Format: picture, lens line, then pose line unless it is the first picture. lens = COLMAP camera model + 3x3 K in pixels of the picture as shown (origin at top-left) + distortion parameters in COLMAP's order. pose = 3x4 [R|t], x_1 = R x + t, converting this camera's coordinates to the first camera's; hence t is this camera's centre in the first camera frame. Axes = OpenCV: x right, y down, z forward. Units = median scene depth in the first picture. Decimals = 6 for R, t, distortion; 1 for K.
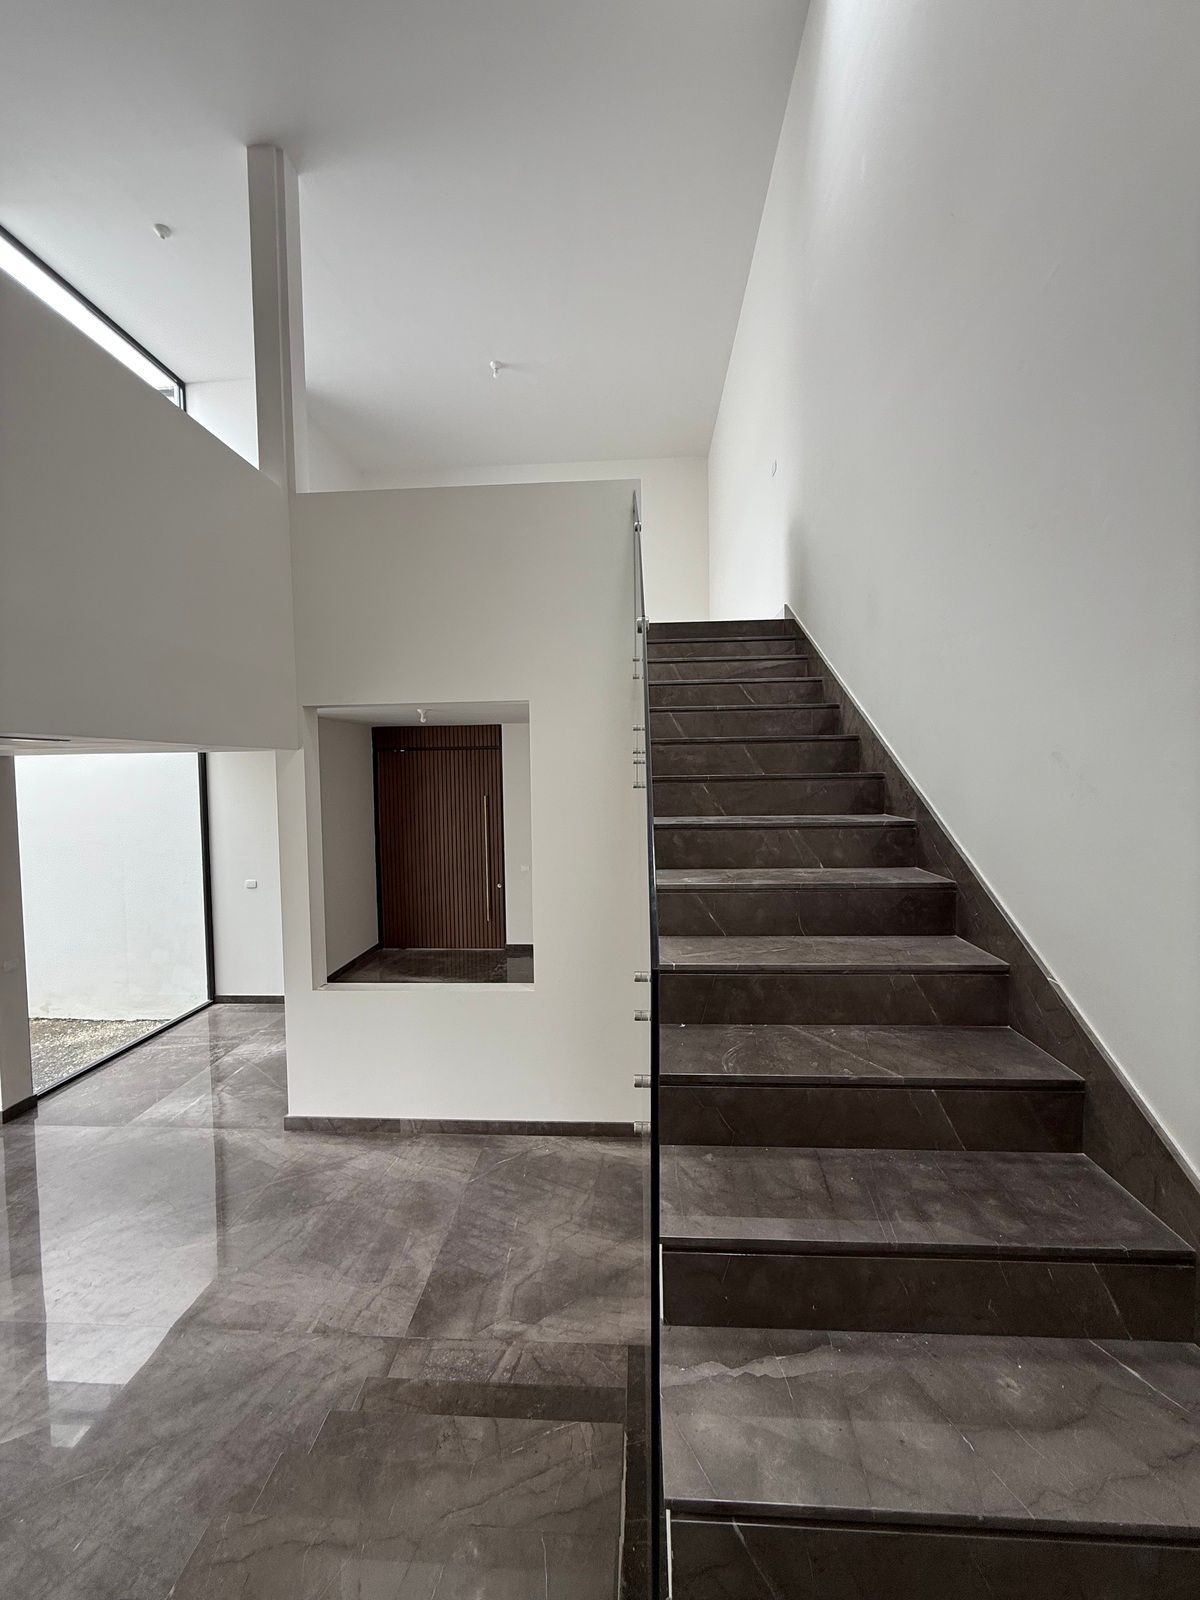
lens RADIAL K [[639.3, 0, 599.3], [0, 639.3, 798.3], [0, 0, 1]] dist [-0.001432, 0.000979]
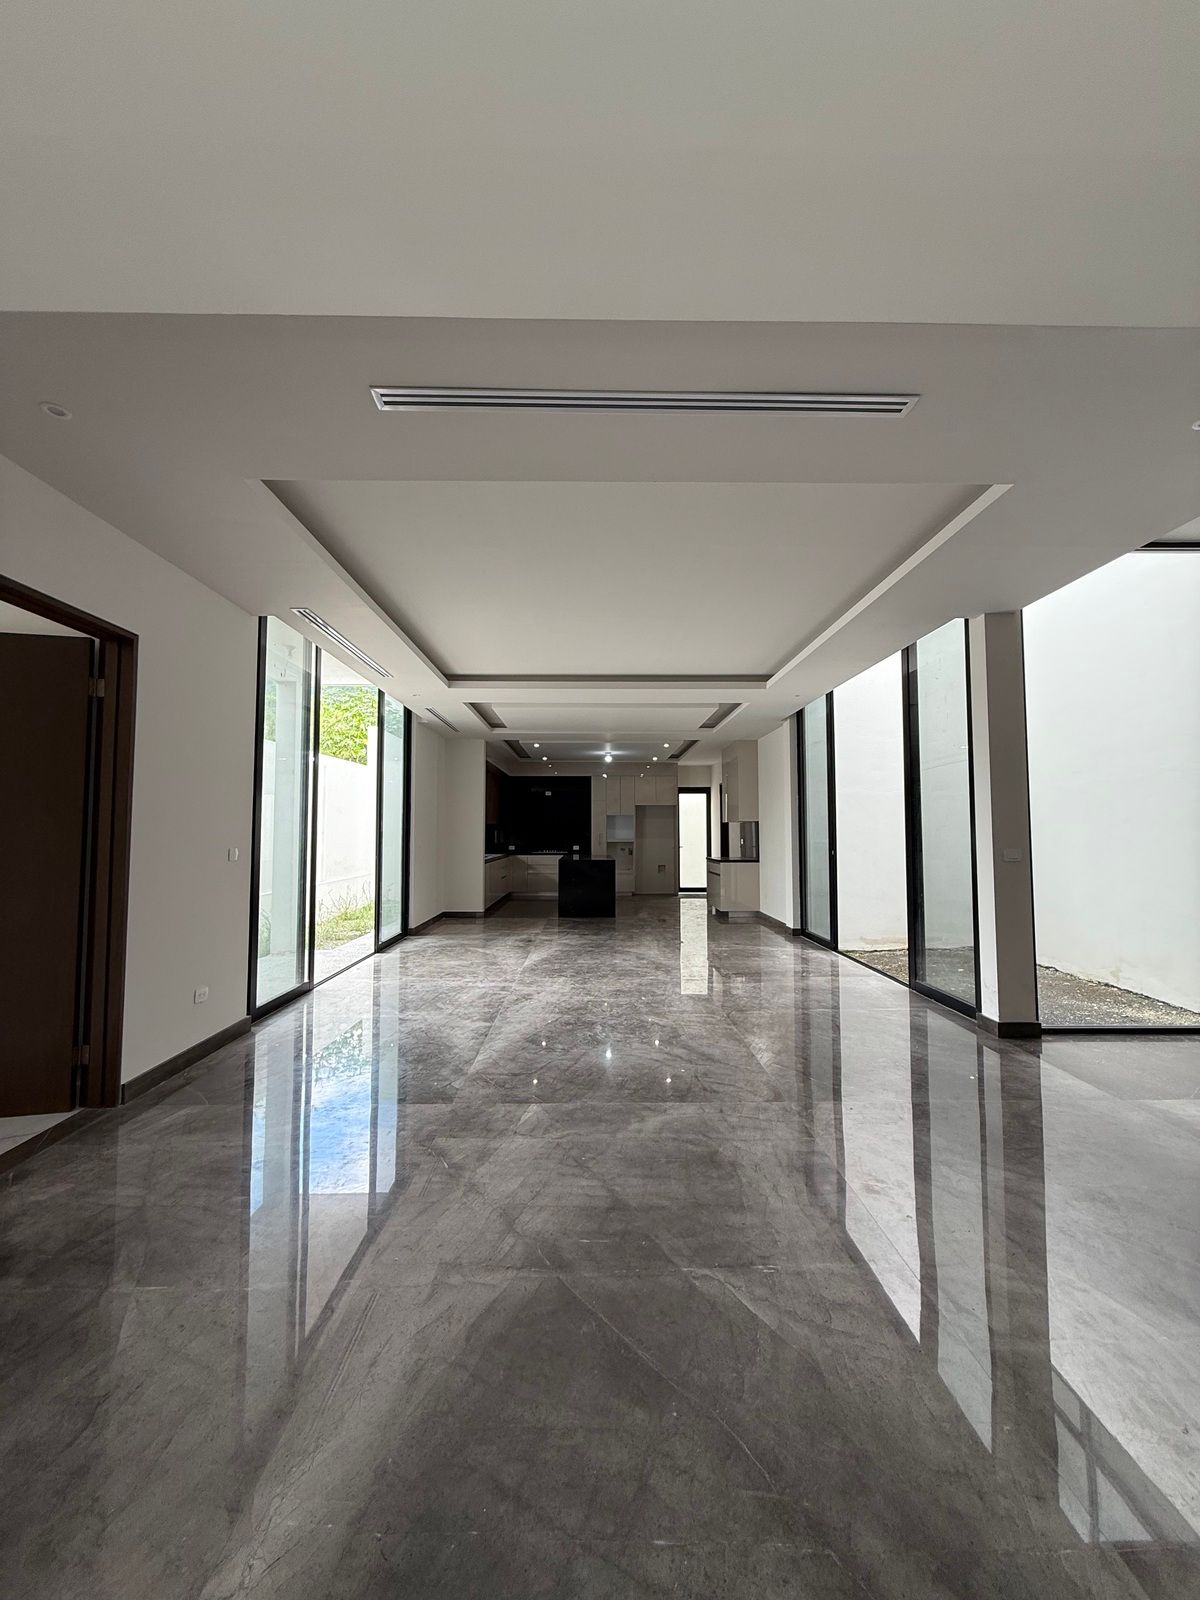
lens RADIAL K [[638.9, 0, 598.8], [0, 638.9, 798.1], [0, 0, 1]] dist [-0.001545, 0.000601]
pose [[0.070305, -0.037728, -0.996812, -0.115078], [-0.045690, 0.998114, -0.041000, 0.255906], [0.996479, 0.048427, 0.068449, 0.404127]]
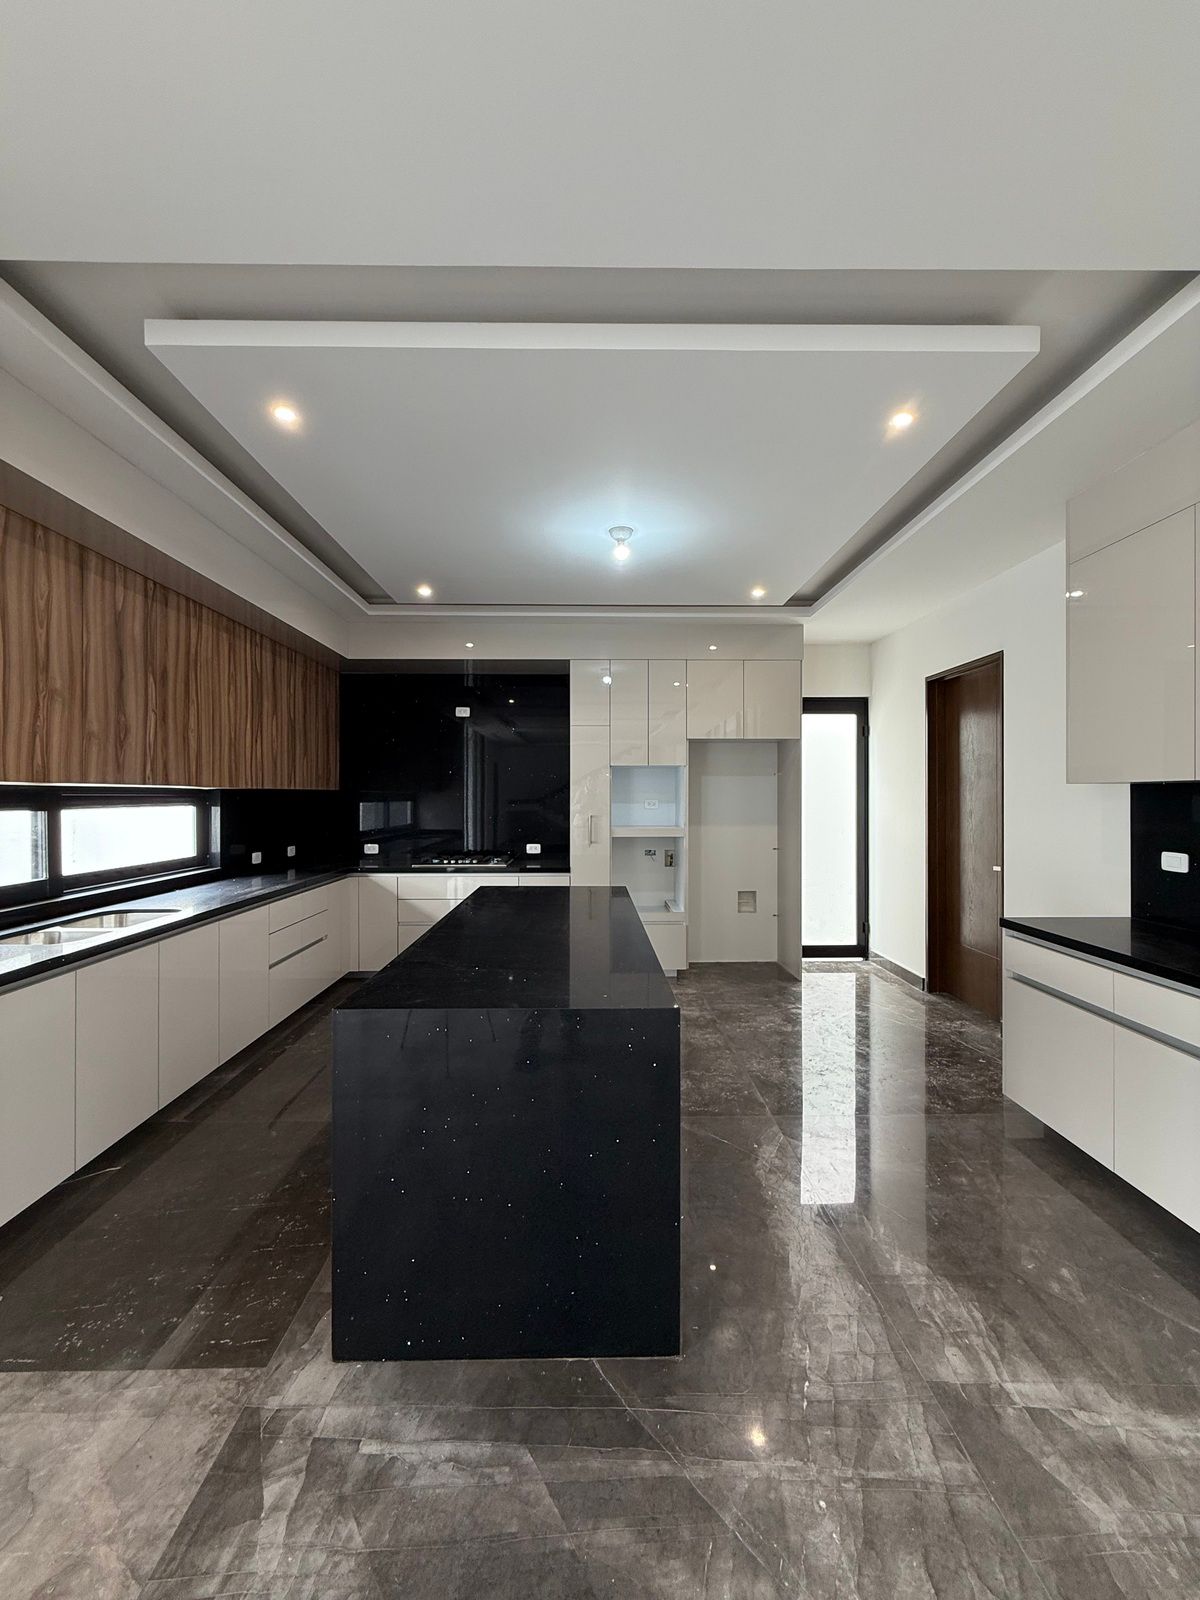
lens RADIAL K [[639.3, 0, 599.3], [0, 639.3, 798.3], [0, 0, 1]] dist [-0.001432, 0.000979]
pose [[0.074368, 0.018527, -0.997059, -1.848990], [-0.046537, 0.998803, 0.015089, 0.253591], [0.996144, 0.045278, 0.075141, 0.537099]]
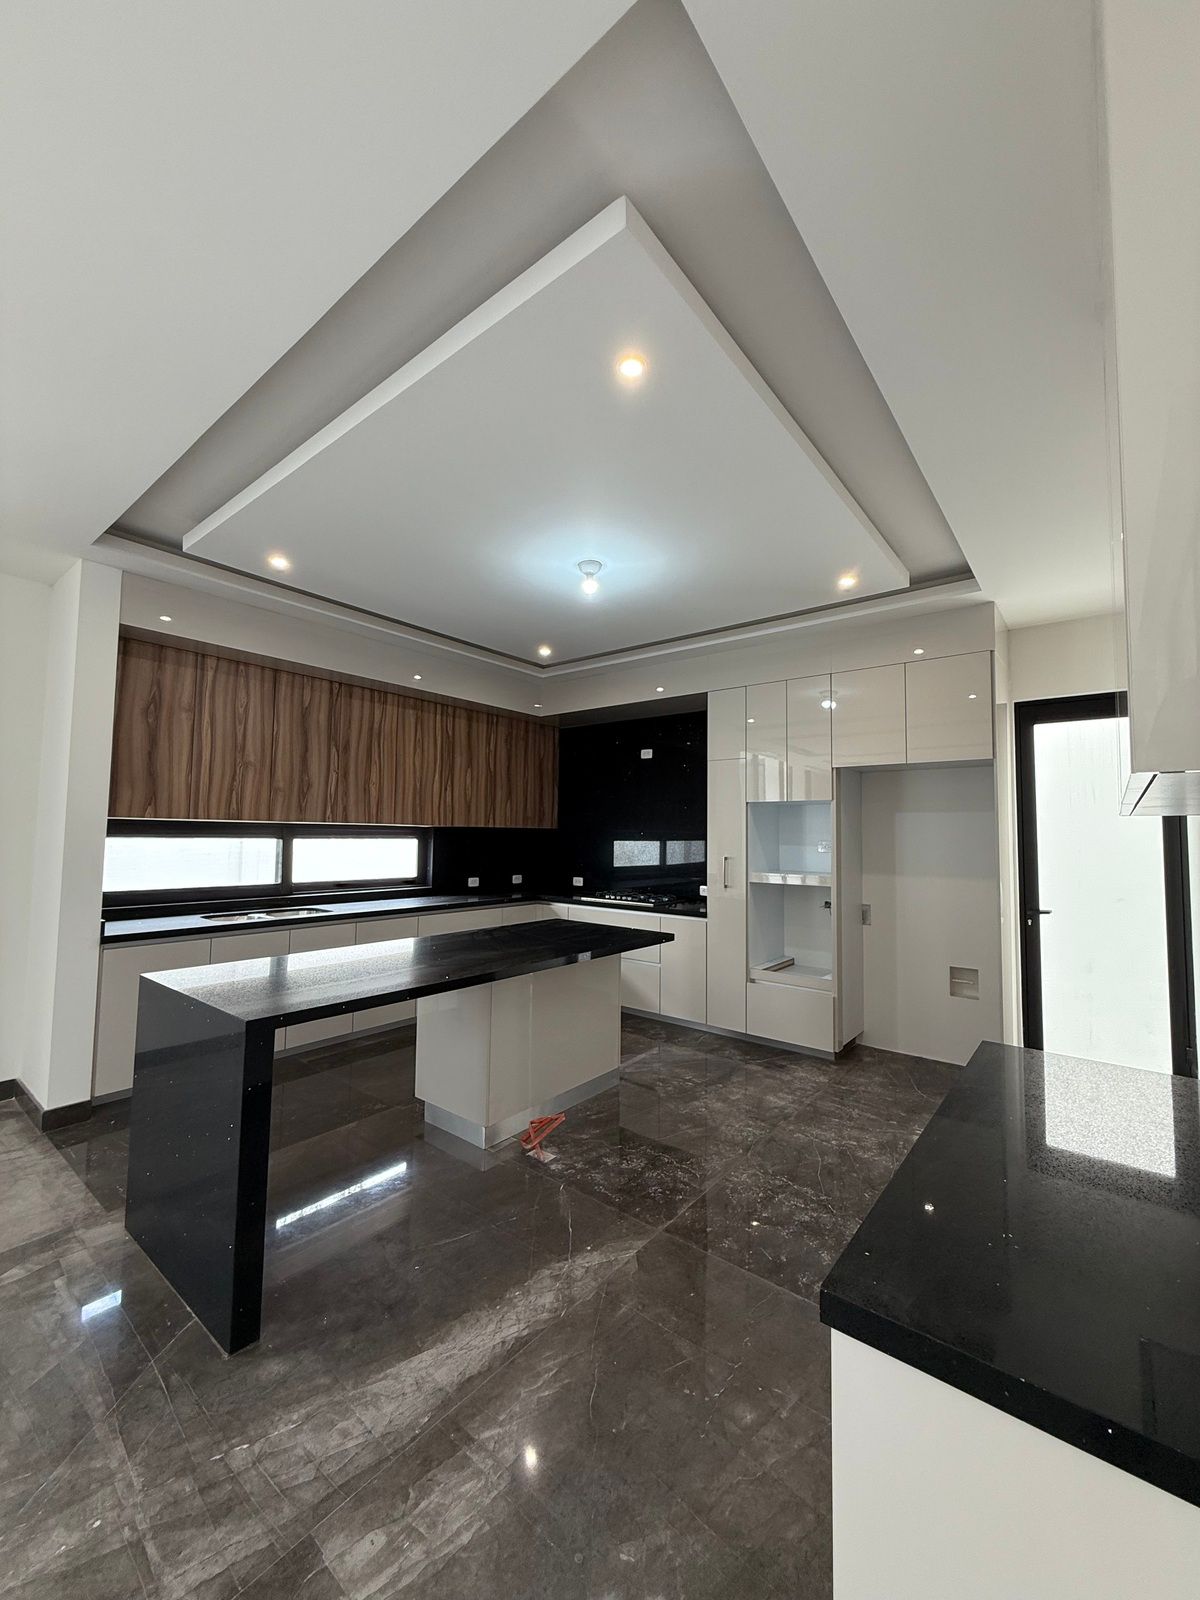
lens RADIAL K [[639.3, 0, 599.3], [0, 639.3, 798.3], [0, 0, 1]] dist [-0.001432, 0.000979]
pose [[-0.578978, -0.039666, -0.814378, -1.995522], [-0.042386, 0.998930, -0.018520, 0.236115], [0.814240, 0.023795, -0.580040, 0.994816]]
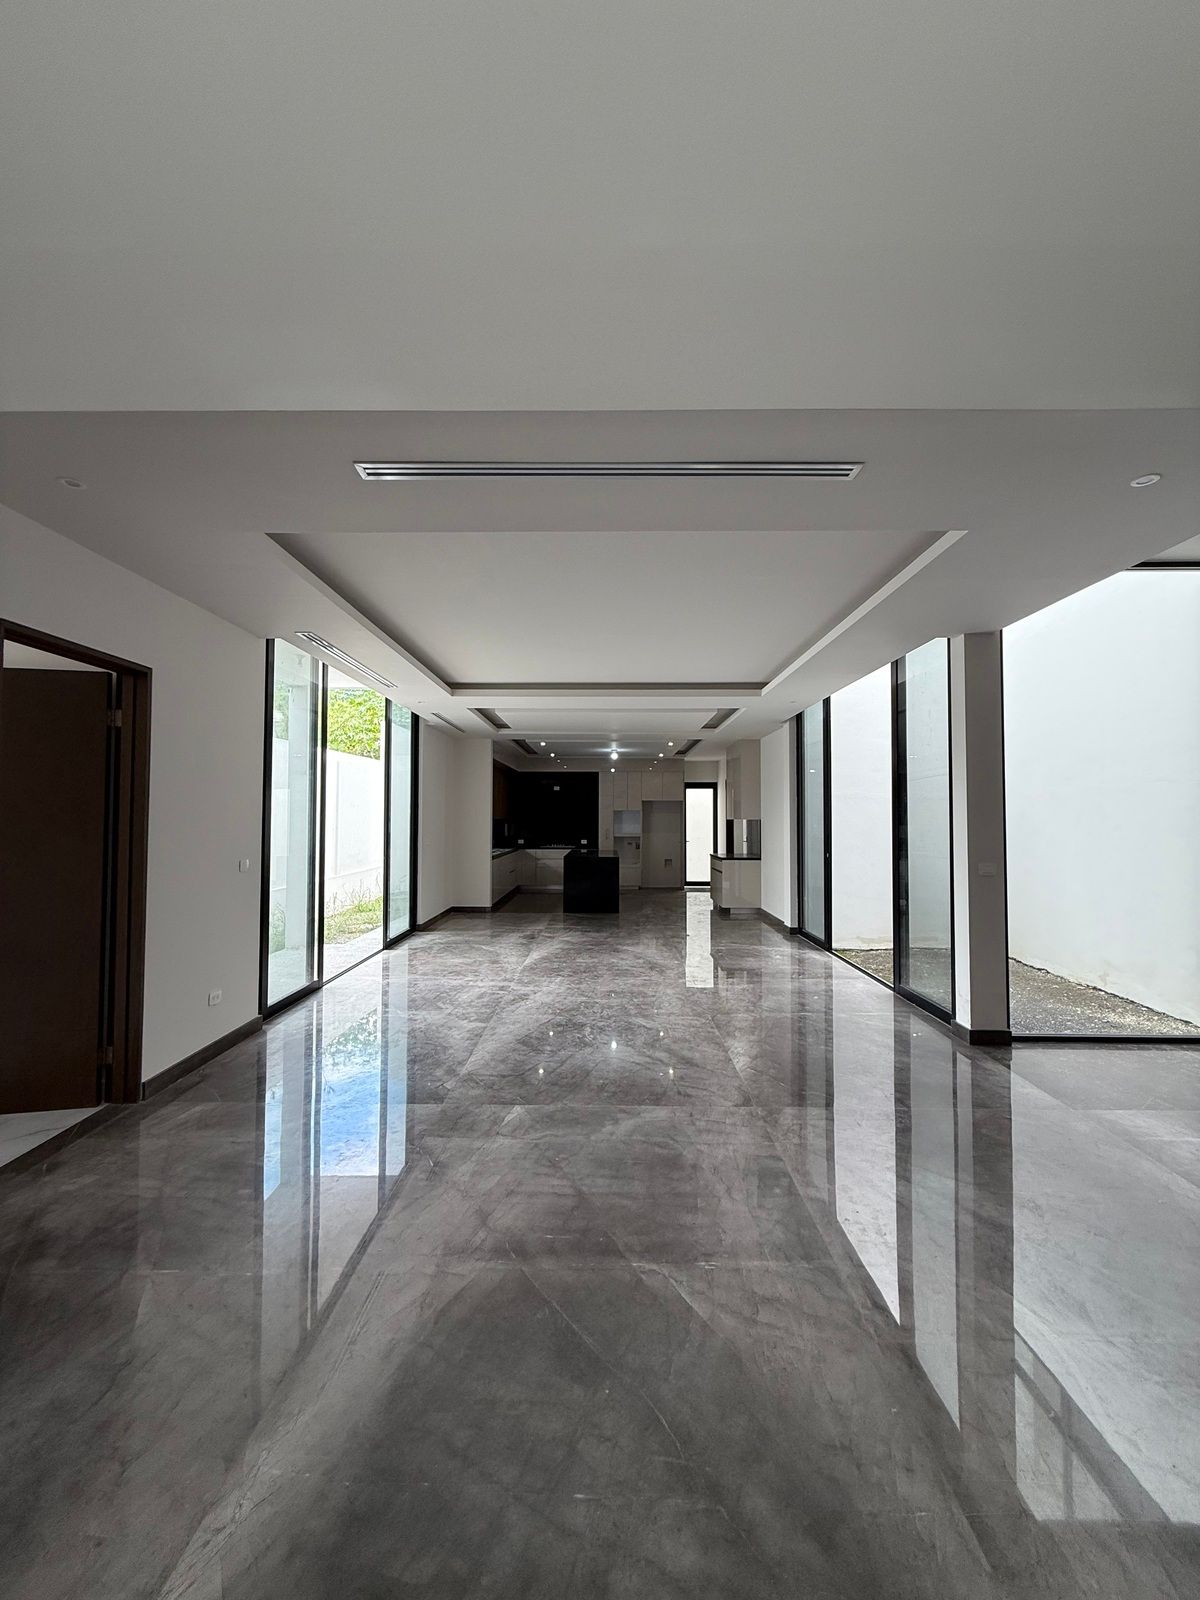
lens RADIAL K [[639.3, 0, 599.3], [0, 639.3, 798.3], [0, 0, 1]] dist [-0.001432, 0.000979]
pose [[0.045592, -0.014732, -0.998852, -0.068987], [-0.048915, 0.998659, -0.016962, 0.213404], [0.997762, 0.049632, 0.044810, 0.439092]]
